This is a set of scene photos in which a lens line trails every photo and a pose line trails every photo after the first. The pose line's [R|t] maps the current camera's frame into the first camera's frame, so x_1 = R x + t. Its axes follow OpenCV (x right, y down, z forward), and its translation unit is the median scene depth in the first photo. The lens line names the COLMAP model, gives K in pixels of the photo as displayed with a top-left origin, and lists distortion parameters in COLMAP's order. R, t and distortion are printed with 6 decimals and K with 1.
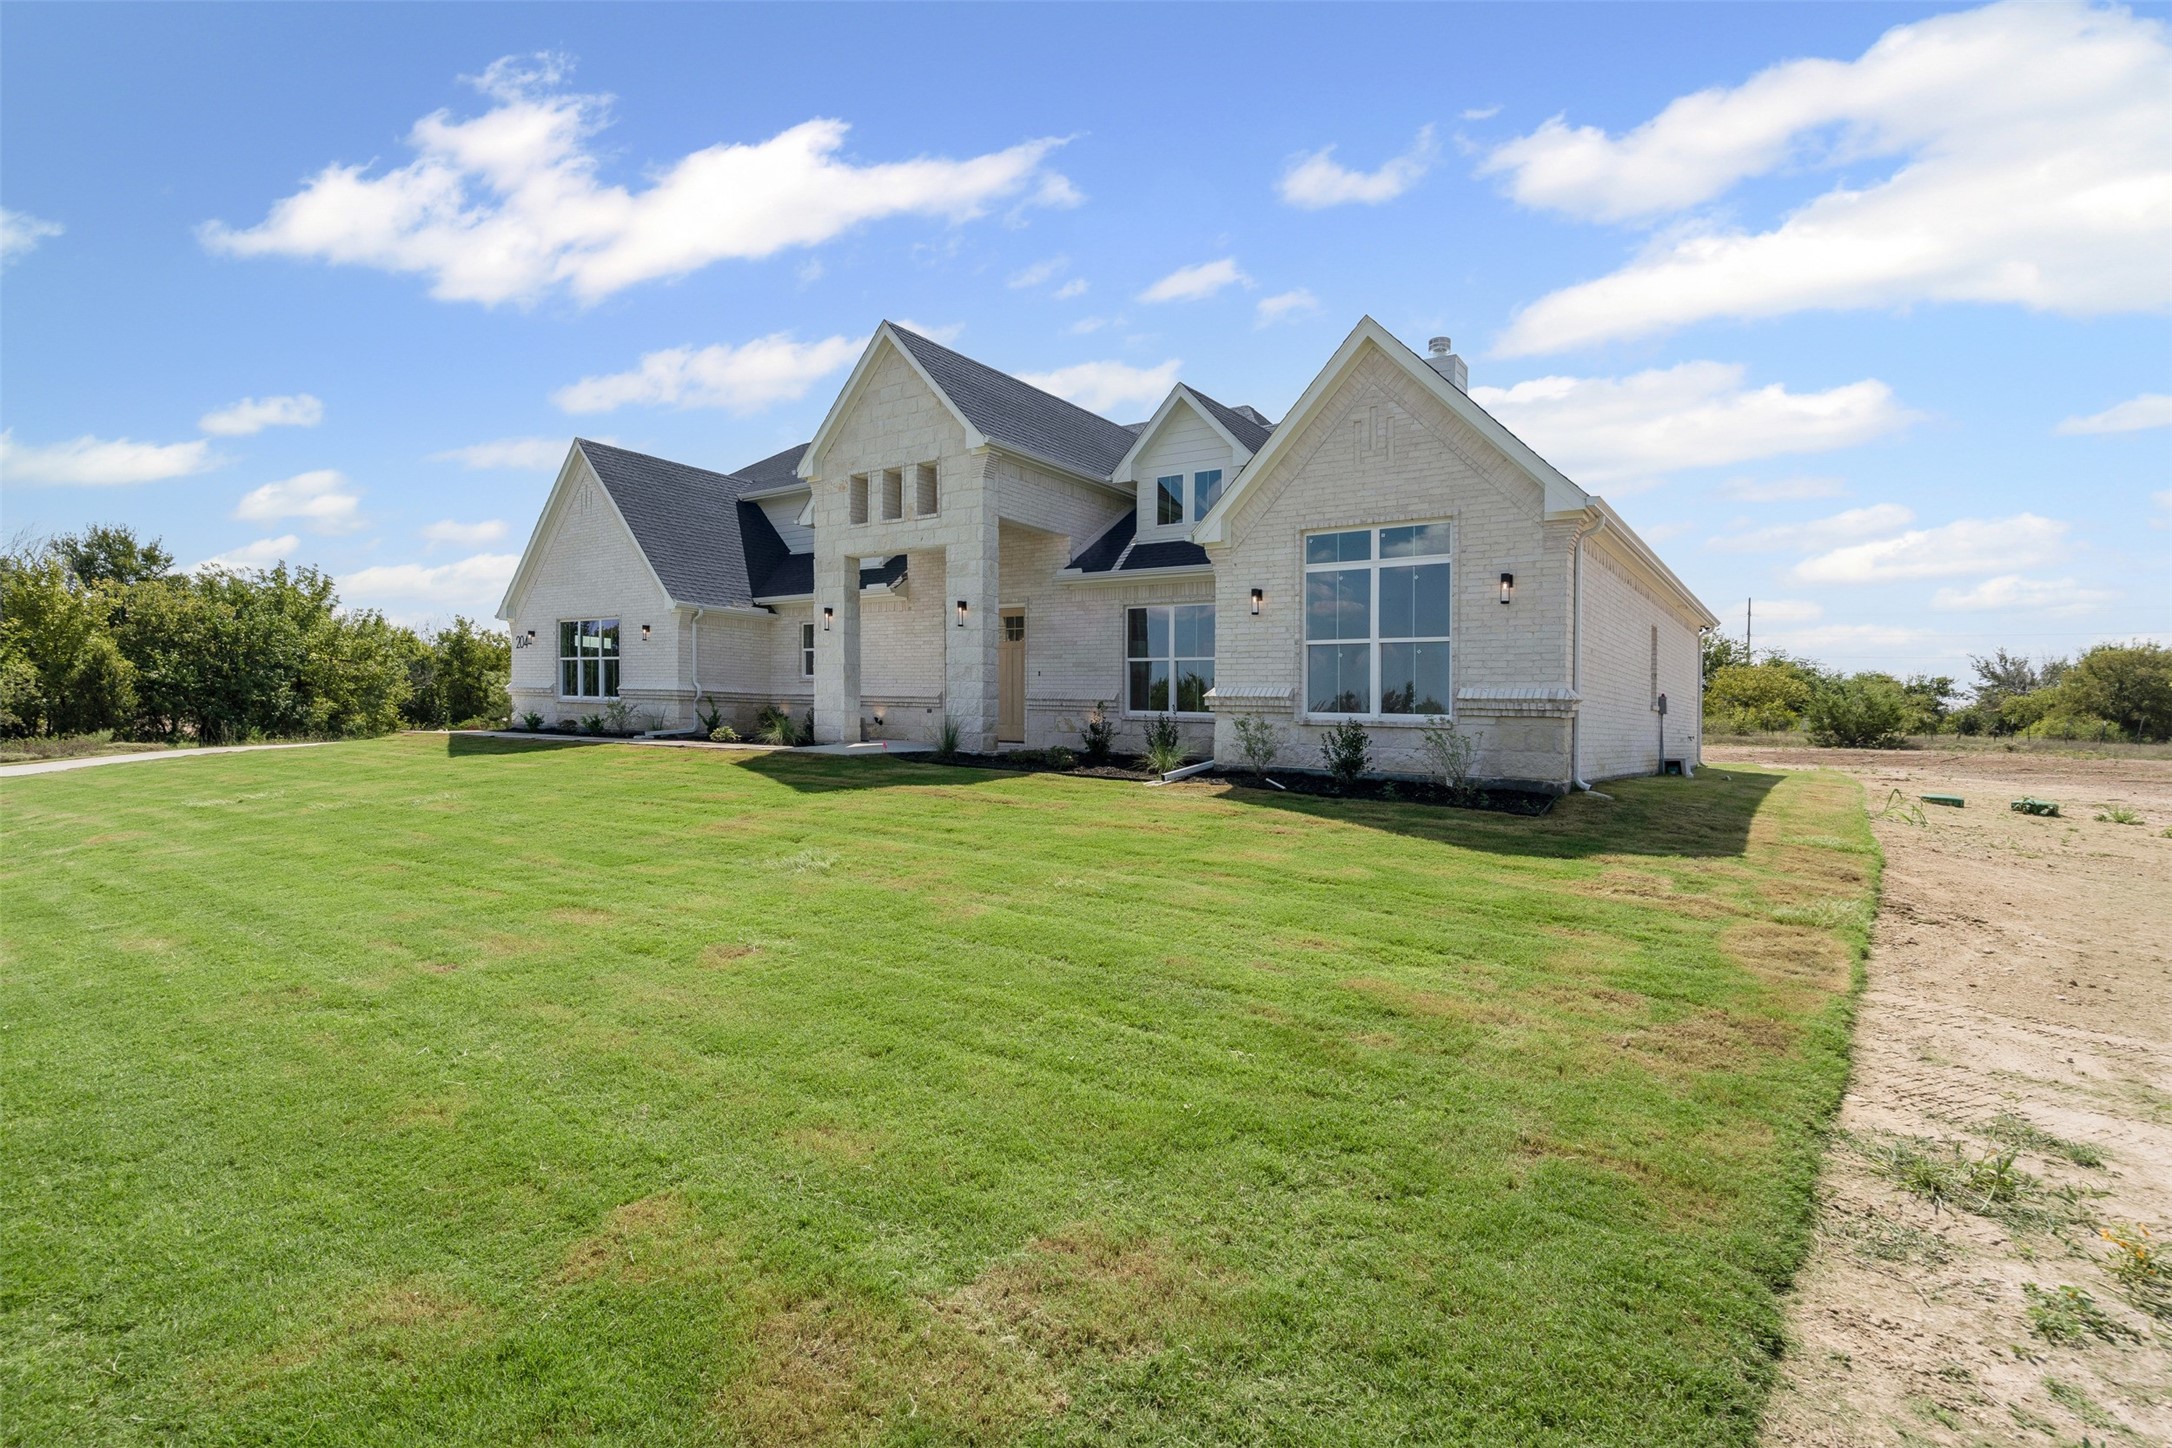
lens RADIAL K [[1025.0, 0, 1076.7], [0, 1025.0, 721.5], [0, 0, 1]] dist [-0.000238, 0.000841]
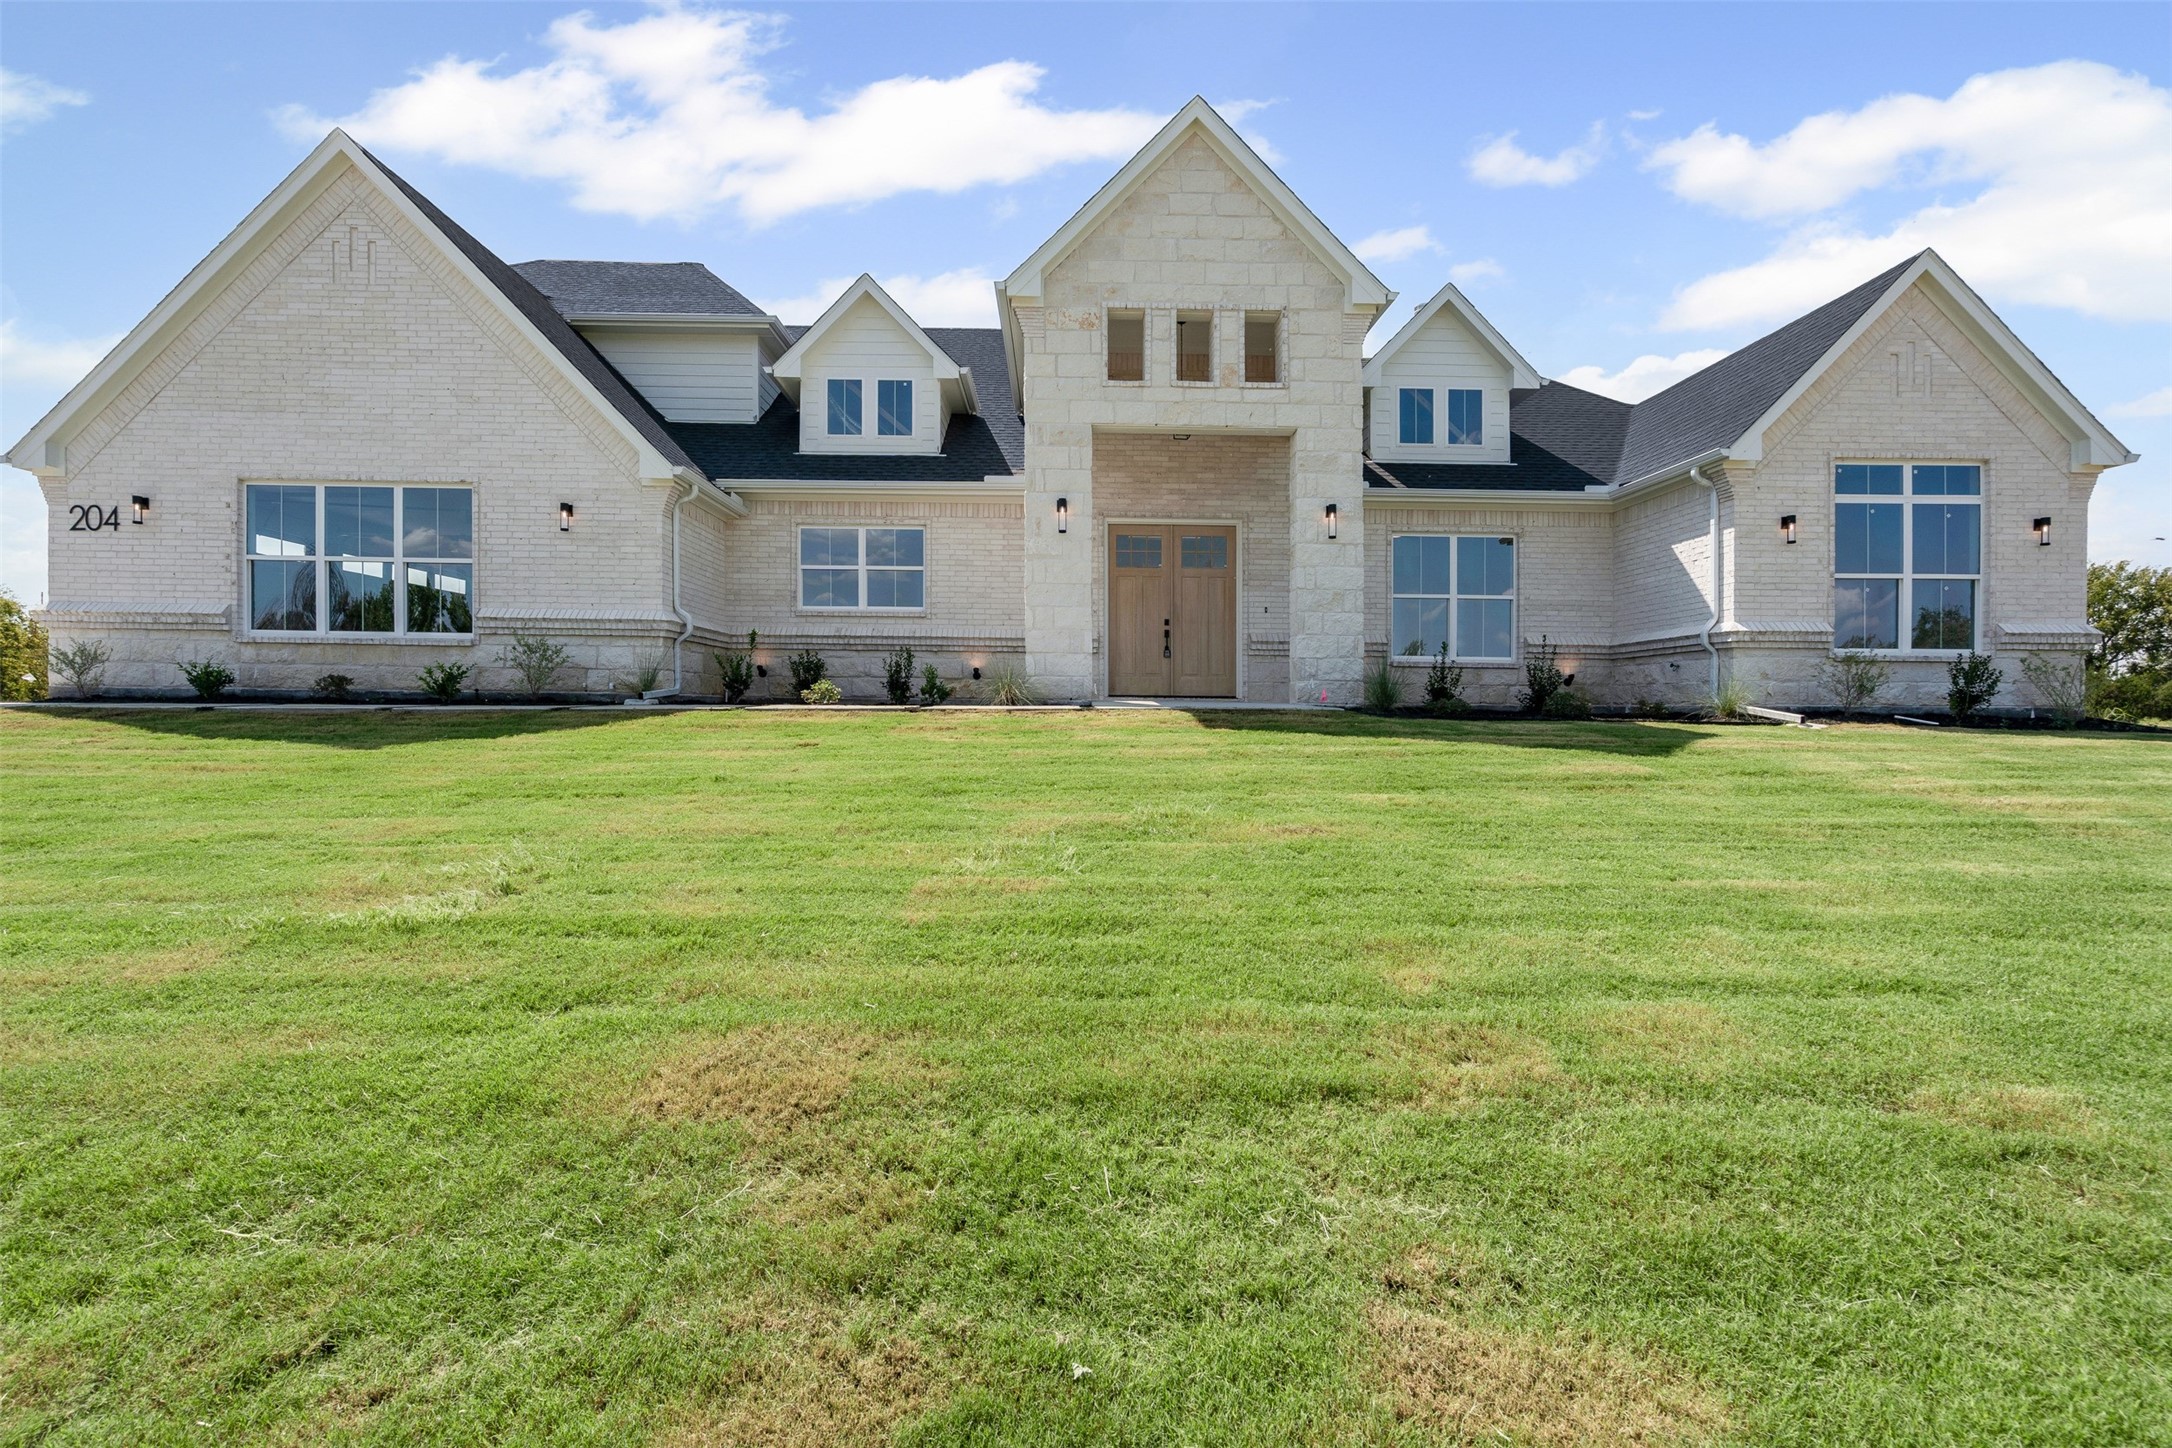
lens RADIAL K [[1025.0, 0, 1076.7], [0, 1025.0, 721.5], [0, 0, 1]] dist [-0.000238, 0.000841]
pose [[0.797300, -0.026328, 0.603009, -0.711764], [0.014185, 0.999590, 0.024887, 0.020044], [-0.603417, -0.011289, 0.797346, 0.503345]]
